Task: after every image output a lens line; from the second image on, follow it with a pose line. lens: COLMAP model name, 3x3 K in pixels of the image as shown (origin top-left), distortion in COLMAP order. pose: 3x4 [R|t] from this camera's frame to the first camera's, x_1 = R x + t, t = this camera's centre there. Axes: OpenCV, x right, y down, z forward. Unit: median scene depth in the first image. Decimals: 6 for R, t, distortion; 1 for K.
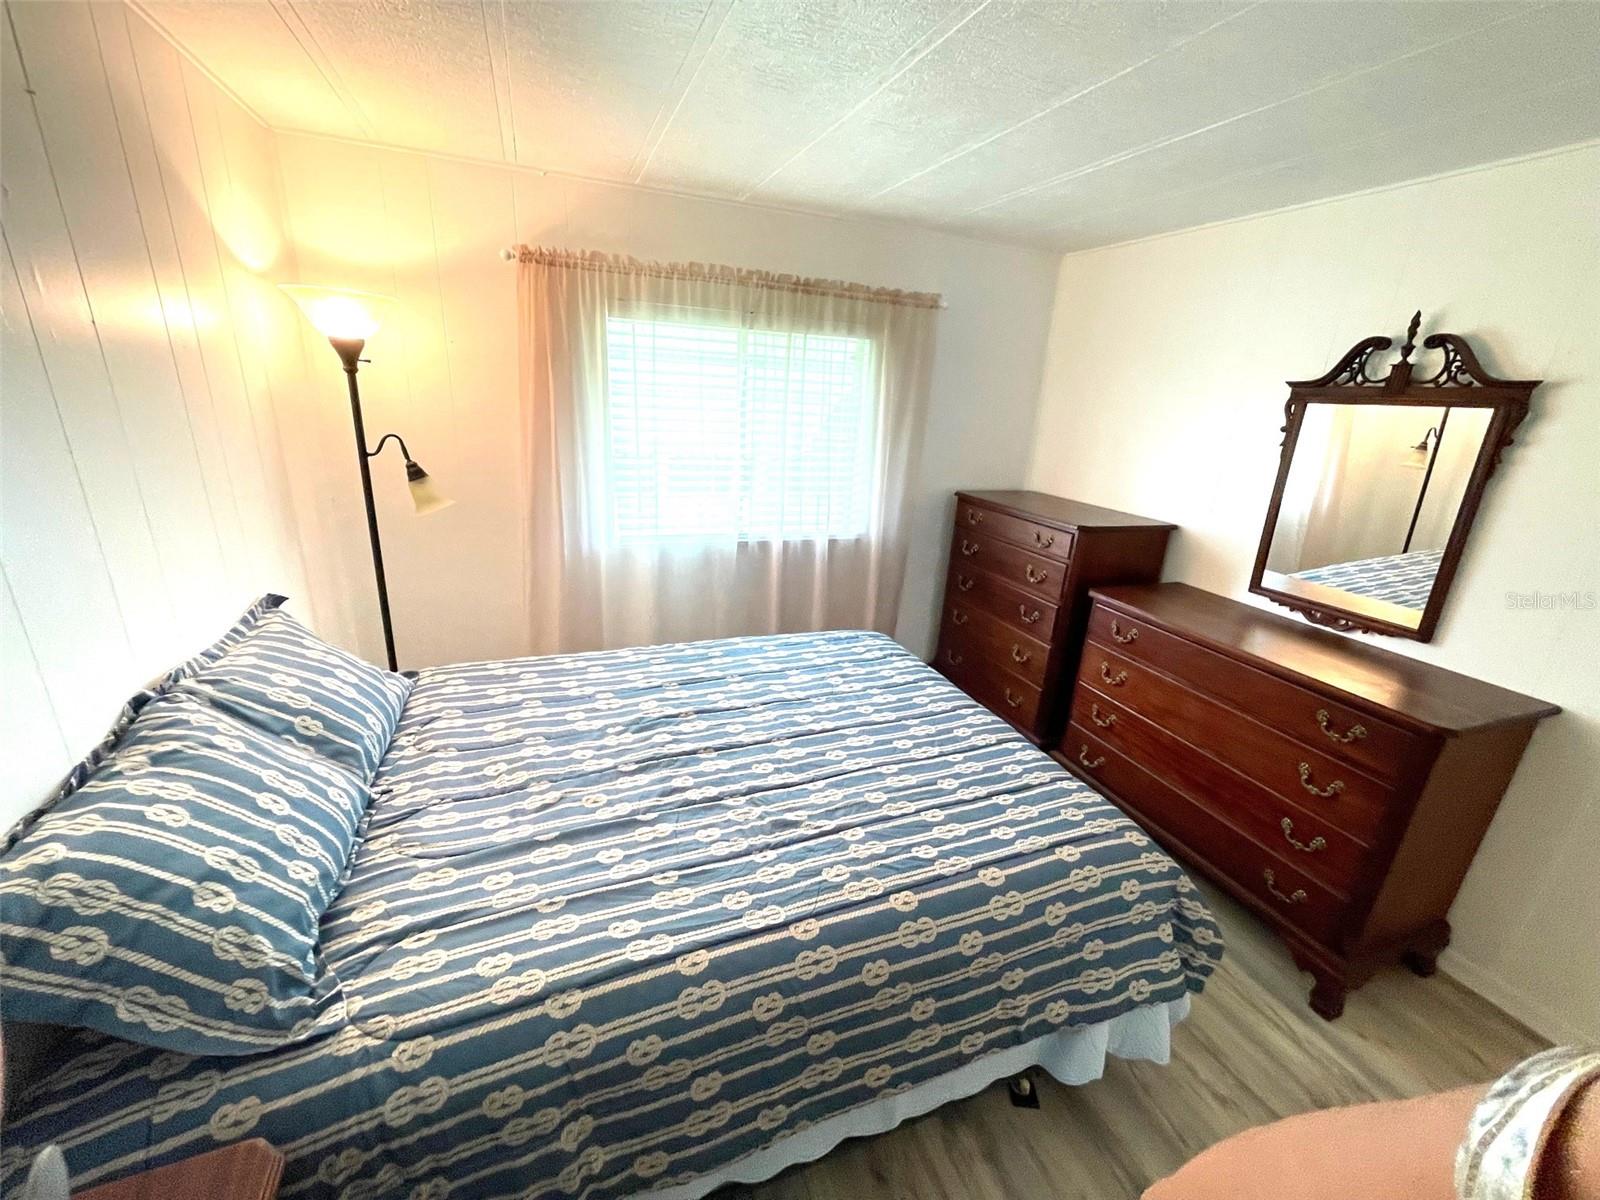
lens RADIAL K [[646.4, 0, 801.6], [0, 646.4, 602.7], [0, 0, 1]] dist [-0.001573, -0.000359]
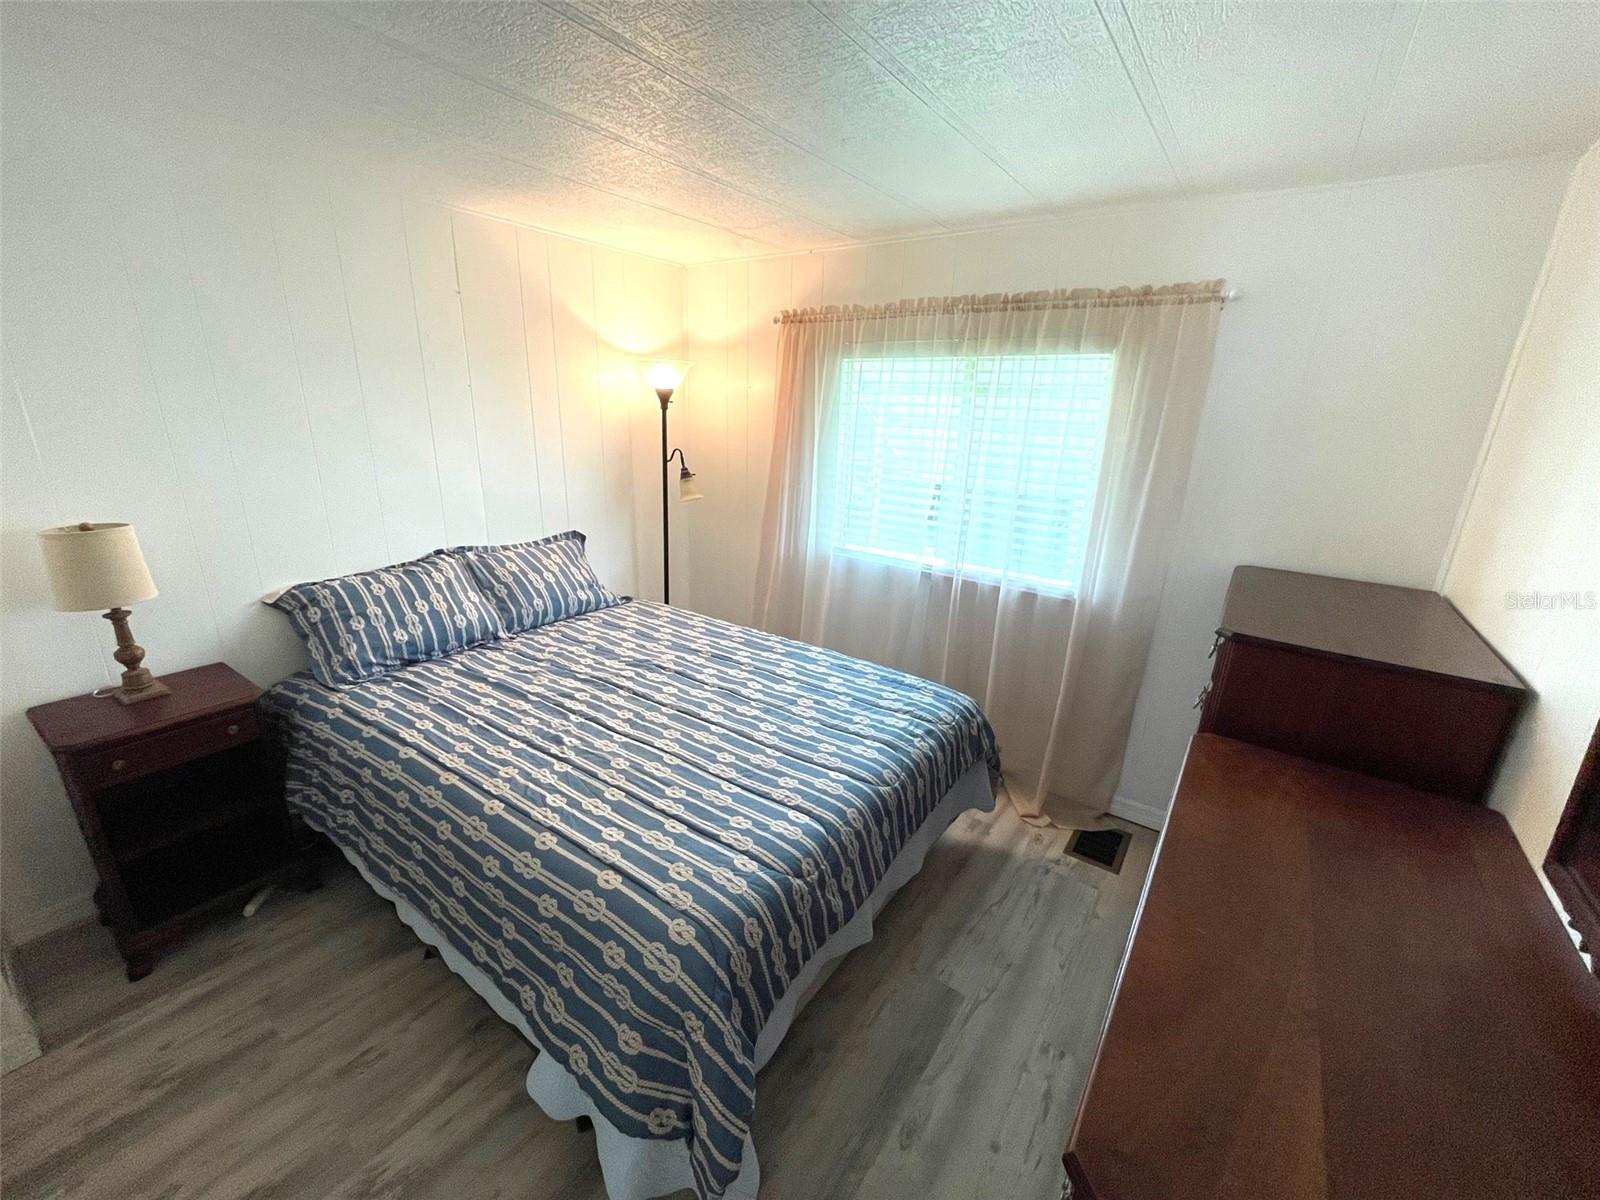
lens RADIAL K [[646.4, 0, 795.6], [0, 646.4, 599.6], [0, 0, 1]] dist [-0.001573, -0.000359]
pose [[0.543450, 0.208402, -0.813161, 0.973878], [-0.266994, 0.961301, 0.067931, -0.110957], [0.795849, 0.180192, 0.578062, 0.468965]]
